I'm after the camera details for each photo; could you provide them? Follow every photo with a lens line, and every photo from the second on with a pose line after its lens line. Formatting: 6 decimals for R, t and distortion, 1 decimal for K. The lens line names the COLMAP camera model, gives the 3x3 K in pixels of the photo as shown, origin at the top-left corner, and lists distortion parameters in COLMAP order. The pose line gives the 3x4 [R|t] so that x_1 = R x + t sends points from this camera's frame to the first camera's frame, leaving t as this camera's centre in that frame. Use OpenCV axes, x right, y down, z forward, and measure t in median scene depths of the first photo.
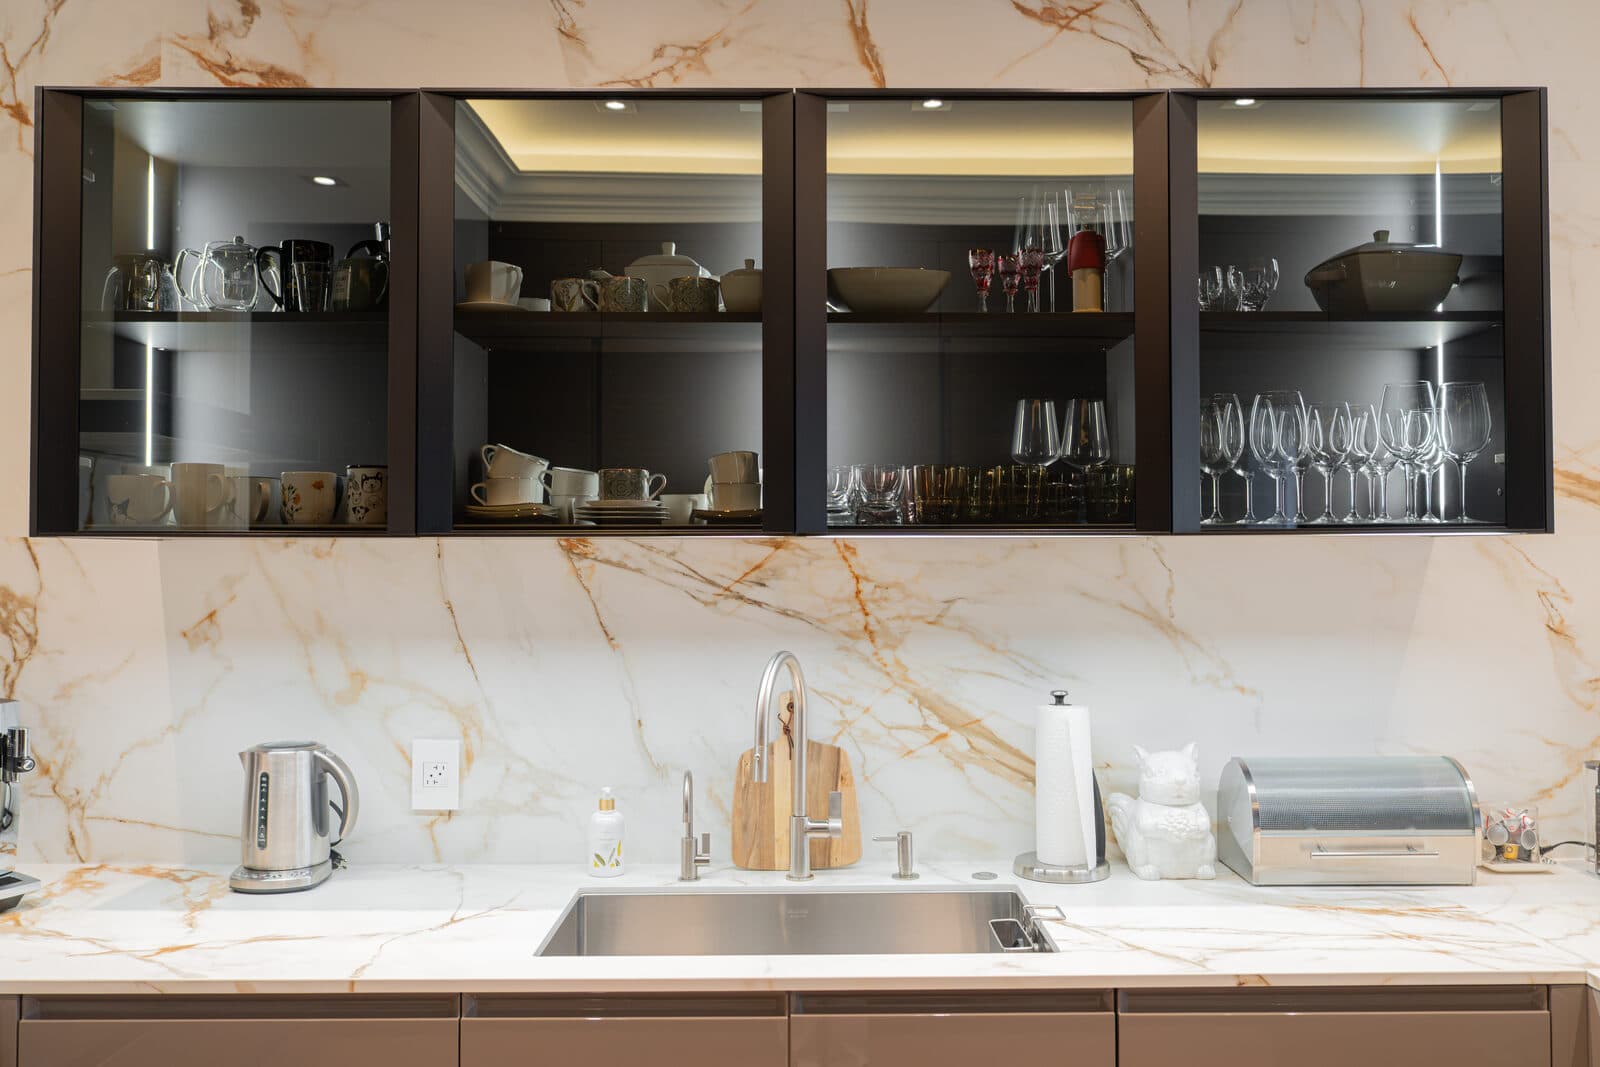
lens RADIAL K [[1431.0, 0, 799.6], [0, 1431.0, 524.3], [0, 0, 1]] dist [-0.009191, -0.005820]
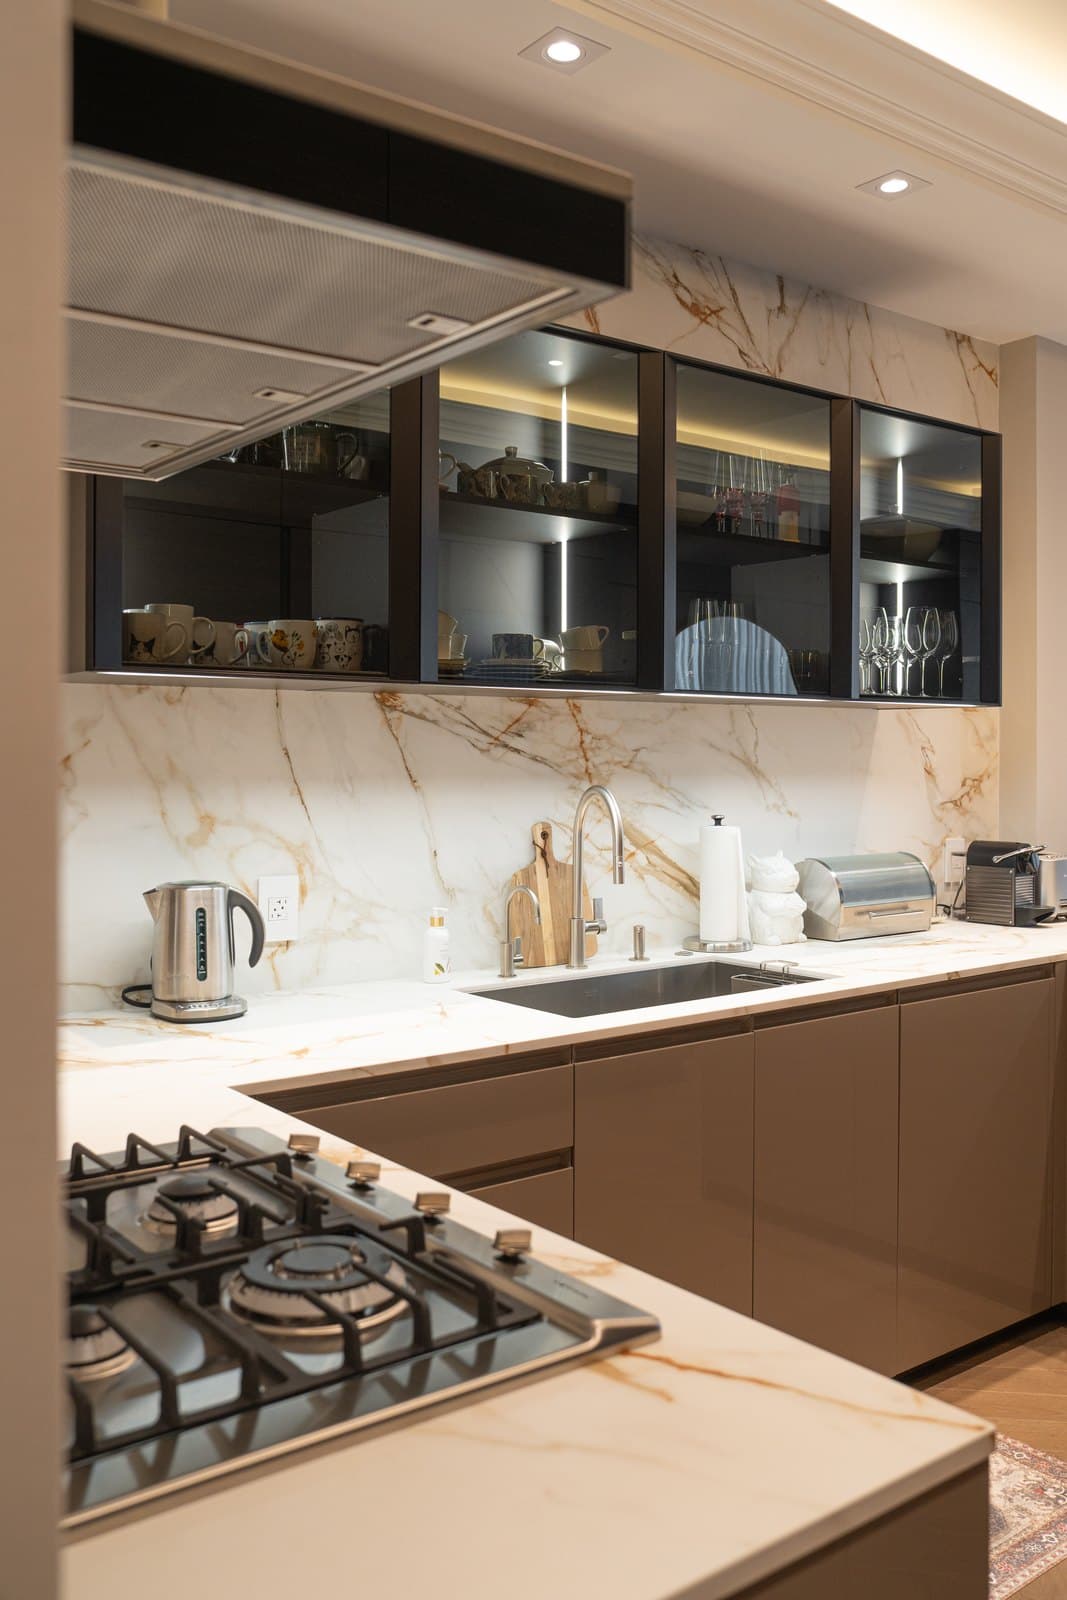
lens RADIAL K [[1575.6, 0, 531.7], [0, 1575.6, 802.8], [0, 0, 1]] dist [-0.123144, -0.003655]
pose [[0.760264, -0.013942, 0.649465, -0.885552], [-0.018240, 0.998917, 0.042795, 0.042072], [-0.649358, -0.044382, 0.759186, -0.016900]]
